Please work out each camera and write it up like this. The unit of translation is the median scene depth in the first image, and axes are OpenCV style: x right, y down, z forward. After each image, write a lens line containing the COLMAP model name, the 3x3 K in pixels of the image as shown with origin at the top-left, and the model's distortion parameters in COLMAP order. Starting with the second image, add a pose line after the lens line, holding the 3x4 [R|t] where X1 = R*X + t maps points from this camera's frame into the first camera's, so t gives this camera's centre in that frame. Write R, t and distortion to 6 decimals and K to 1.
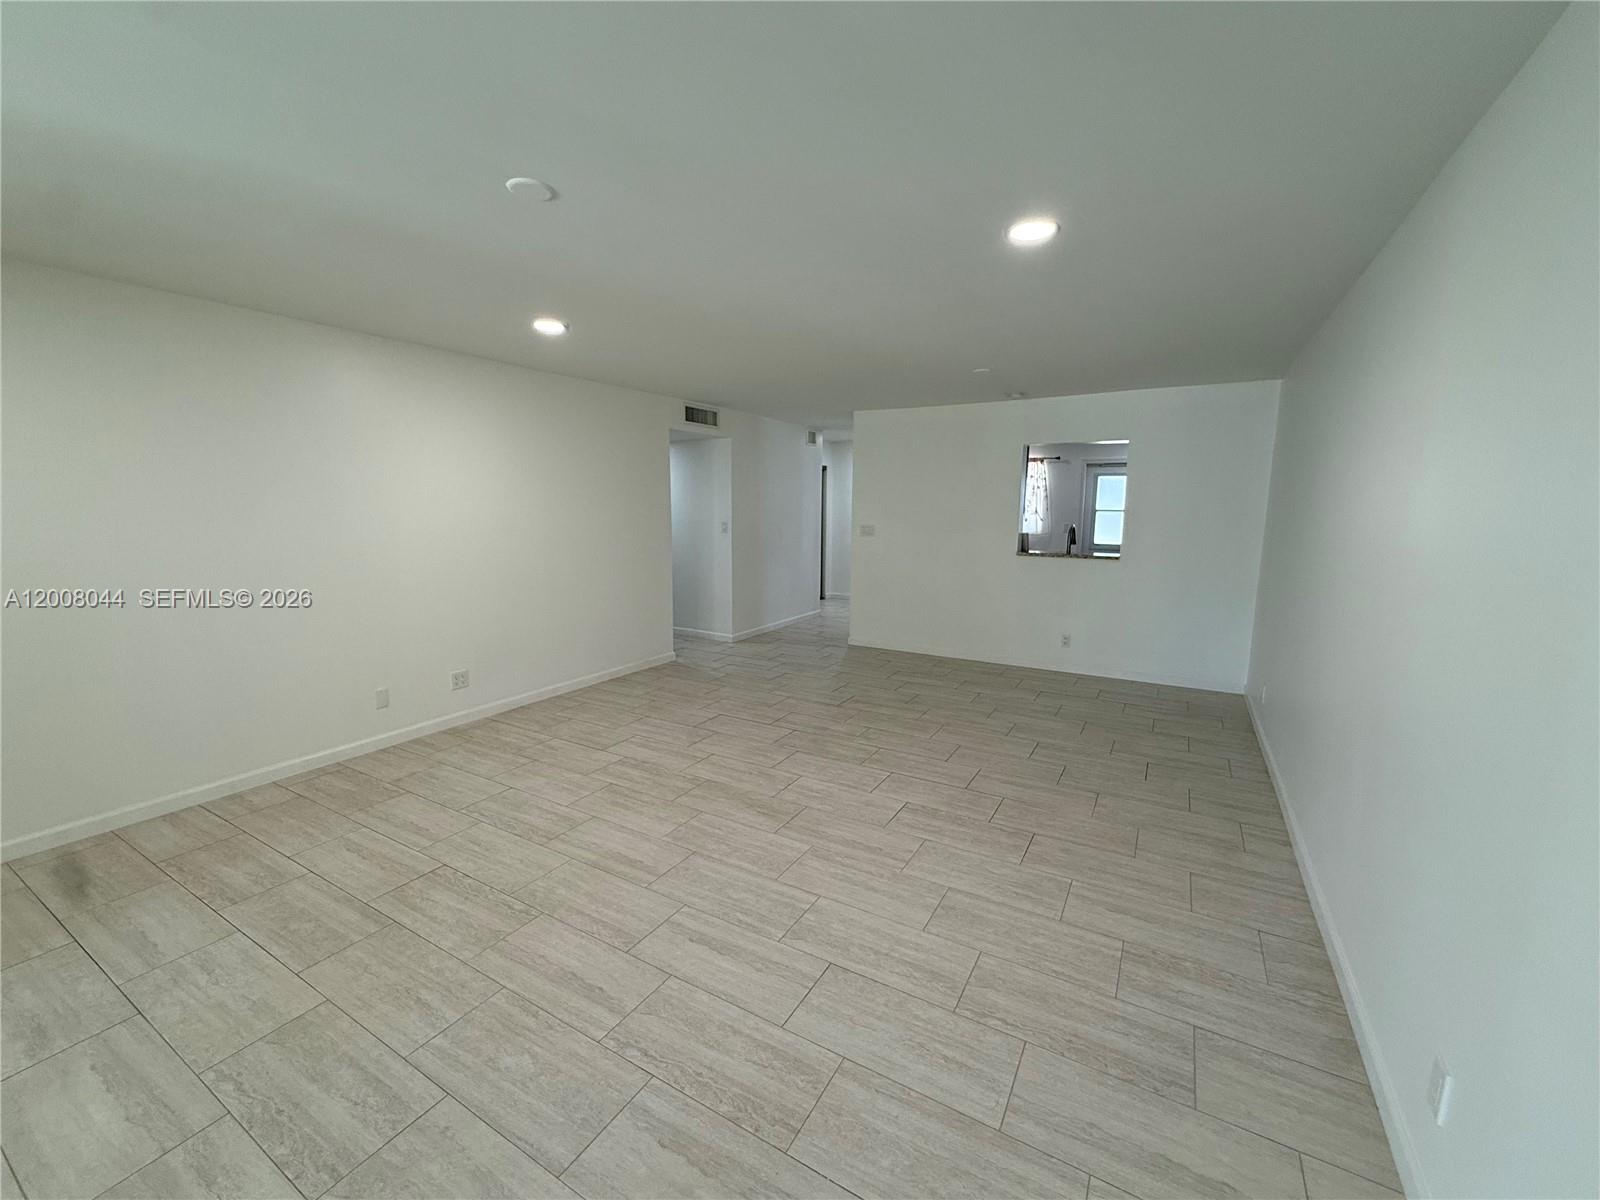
lens RADIAL K [[646.9, 0, 797.7], [0, 646.9, 595.7], [0, 0, 1]] dist [-0.003212, 0.000780]
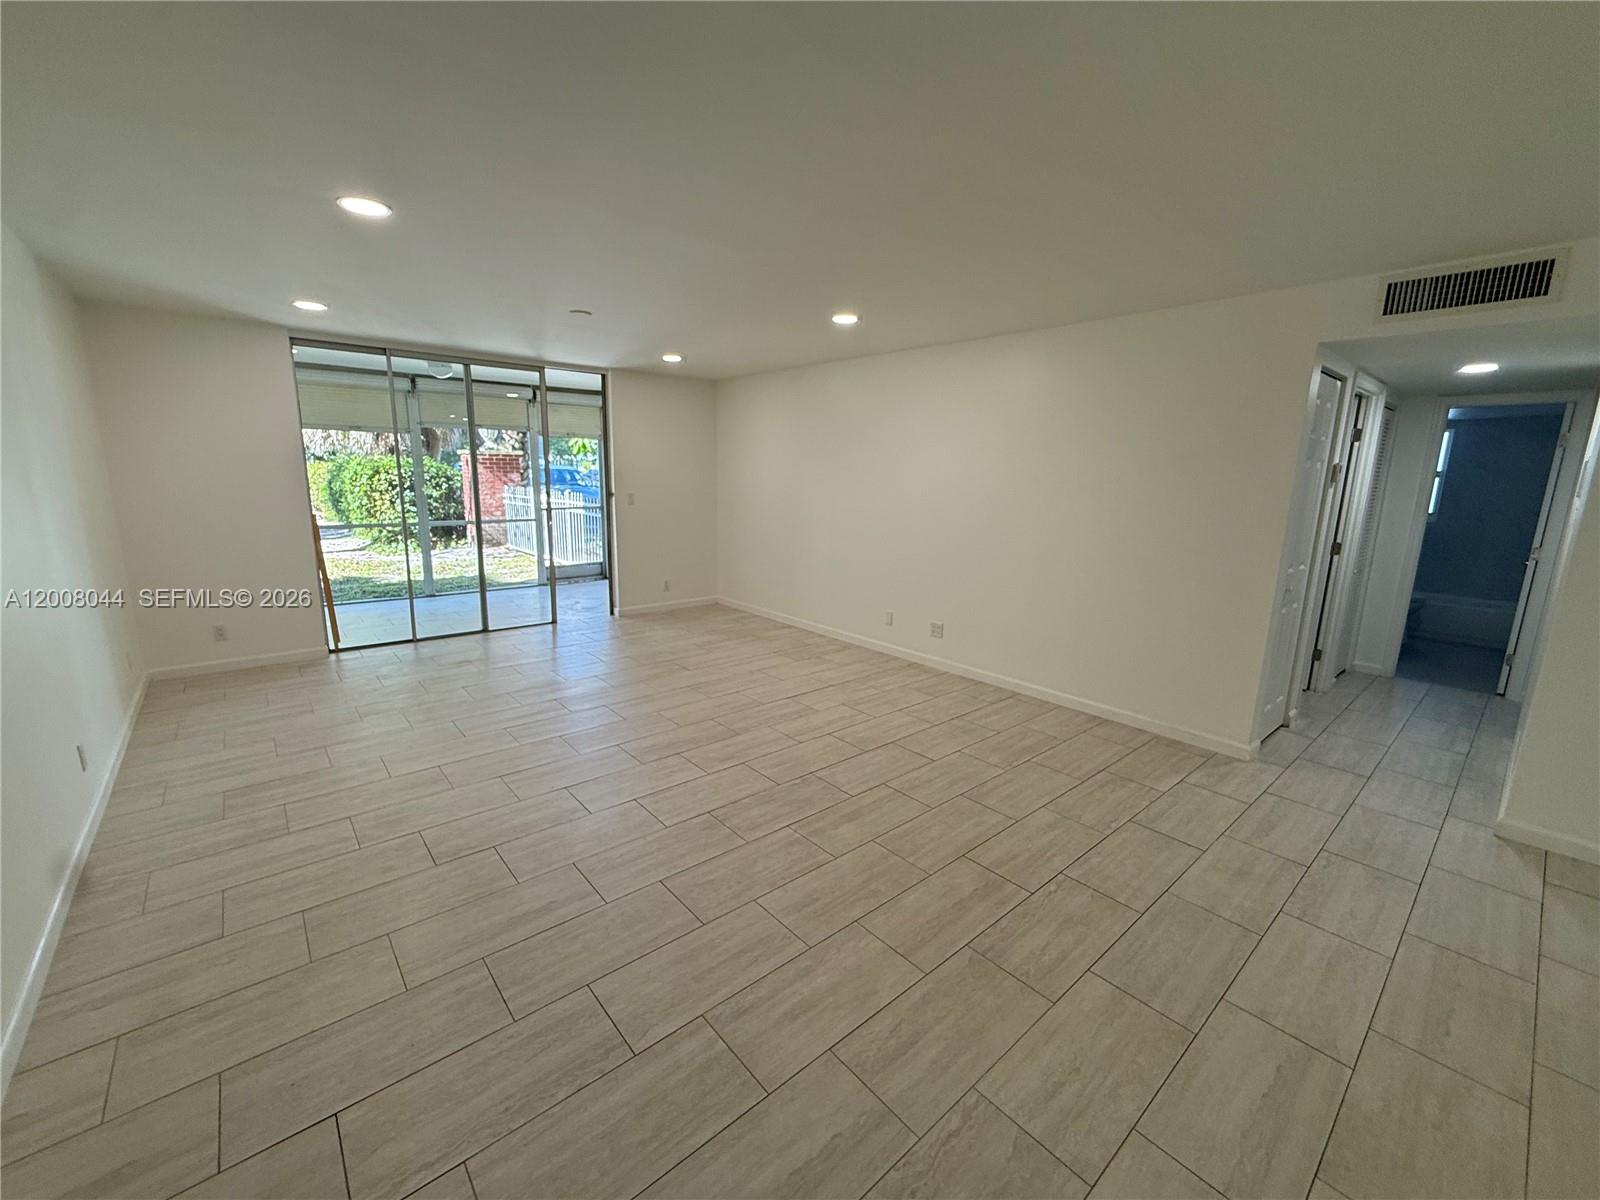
lens RADIAL K [[653.0, 0, 800.8], [0, 653.0, 597.5], [0, 0, 1]] dist [-0.002840, 0.000003]
pose [[-0.320675, 0.169947, -0.931818, 0.782048], [-0.156711, 0.960695, 0.229144, -0.190959], [0.934135, 0.219507, -0.281438, 1.330365]]
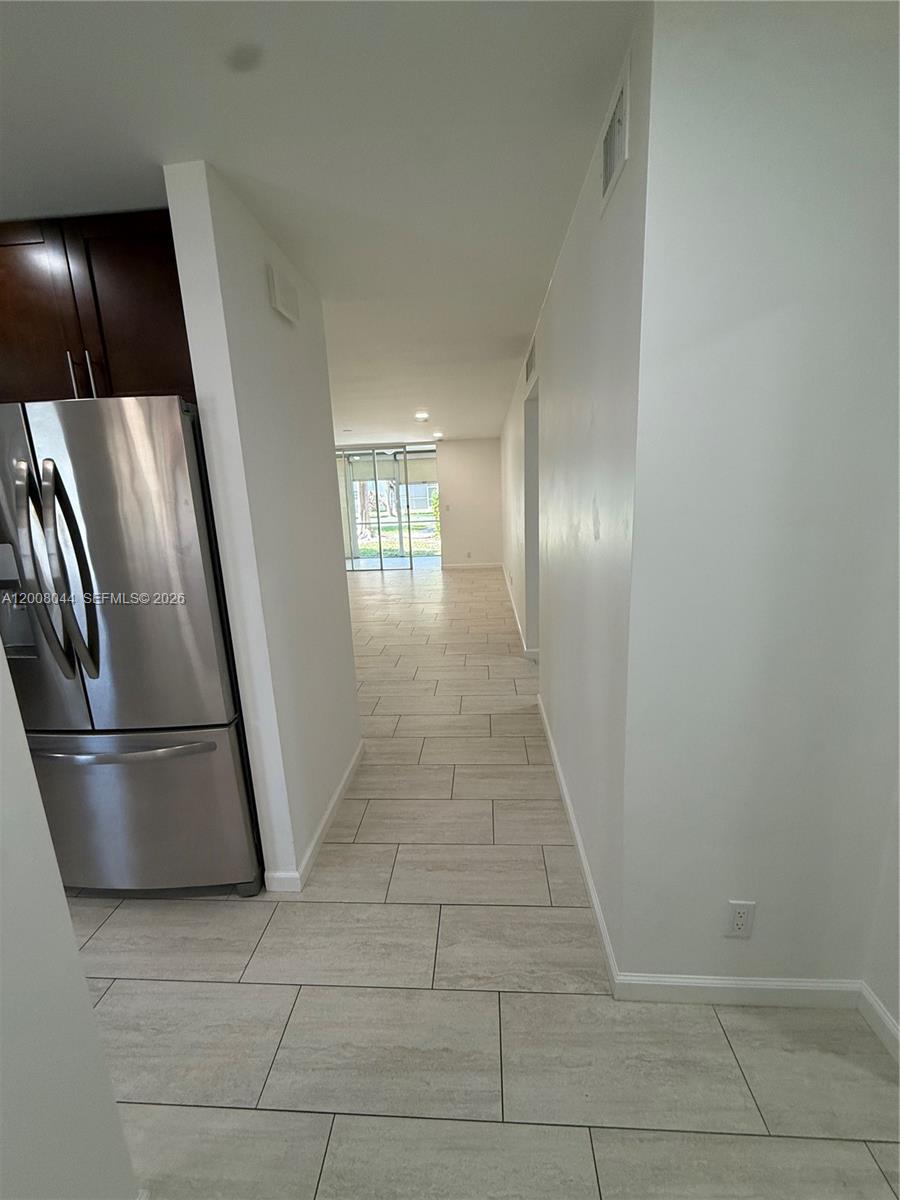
lens RADIAL K [[477.8, 0, 450.0], [0, 477.8, 600.0], [0, 0, 1]] dist [-0.000368, 0.000039]
pose [[-0.891859, 0.128311, -0.433732, 0.346008], [-0.029785, 0.940178, 0.339378, -0.369173], [0.451332, 0.315596, -0.834685, 2.620624]]
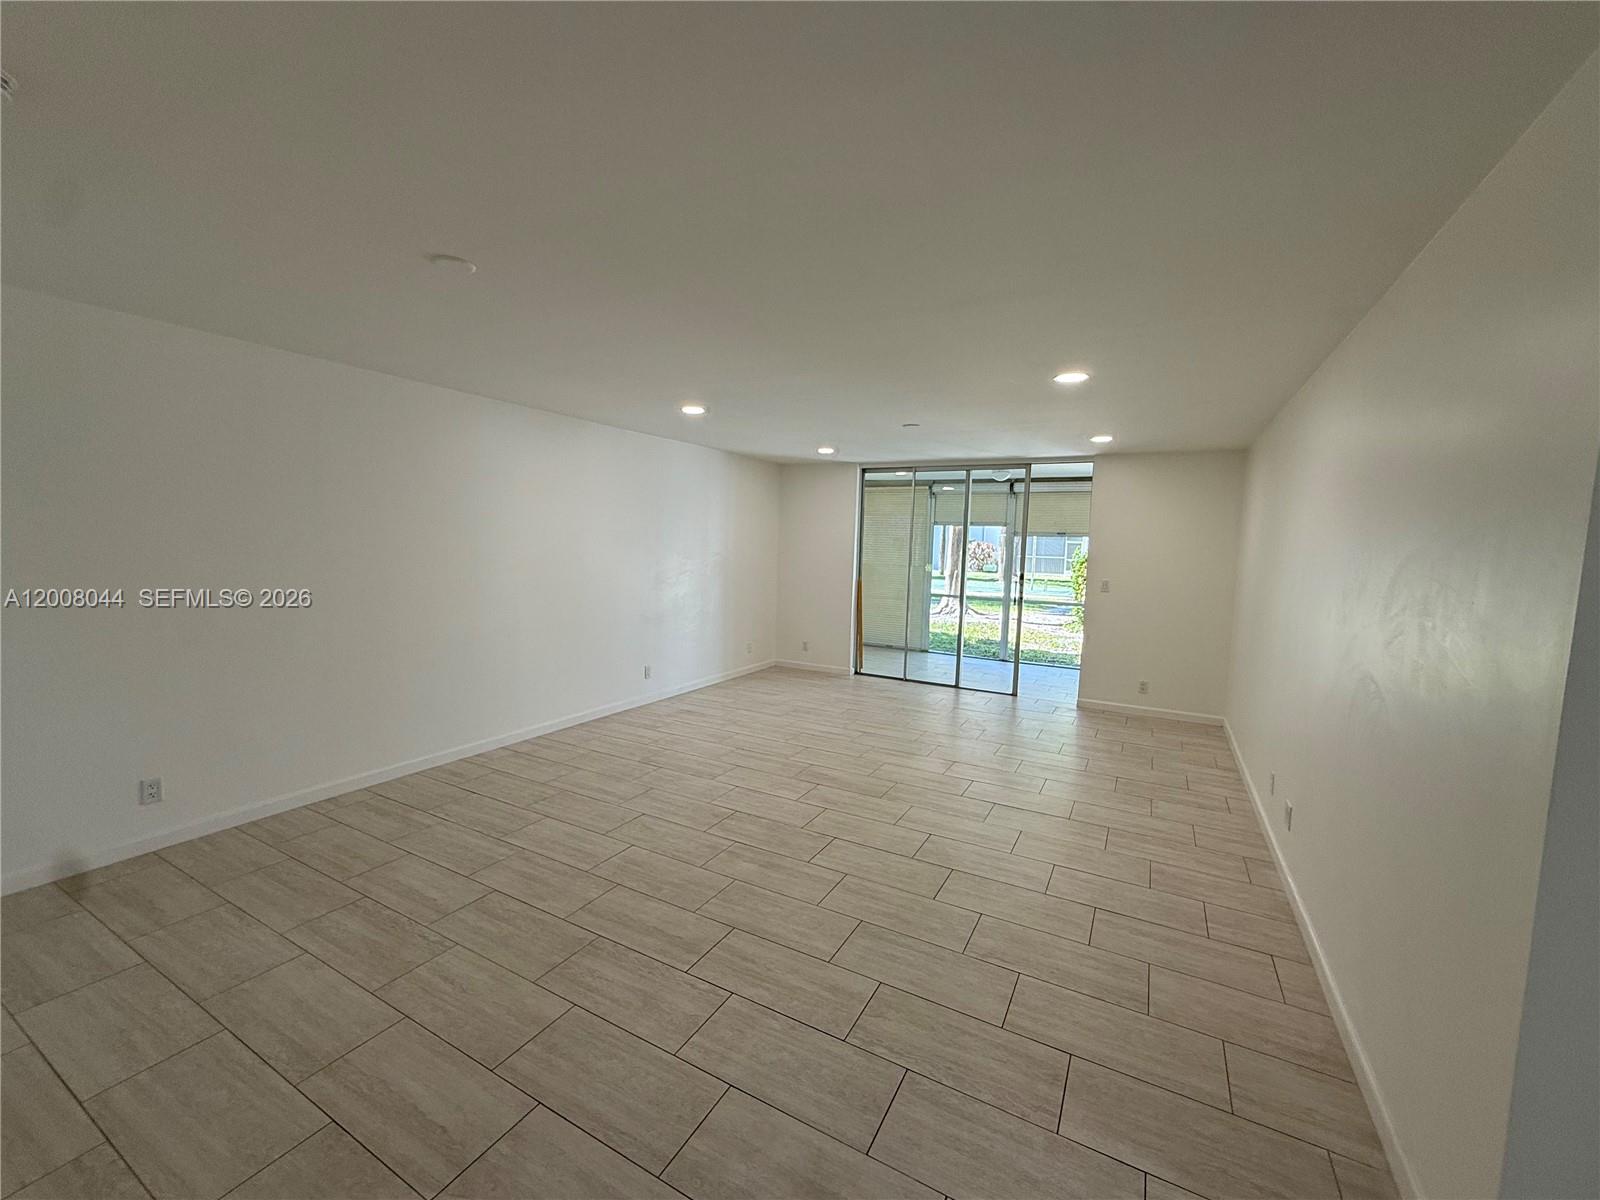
lens RADIAL K [[648.8, 0, 797.3], [0, 648.8, 597.4], [0, 0, 1]] dist [-0.002486, 0.000207]
pose [[-0.998919, -0.033537, -0.032186, 0.050665], [-0.039965, 0.973258, 0.226210, -0.291997], [0.023739, 0.227252, -0.973547, 1.976845]]
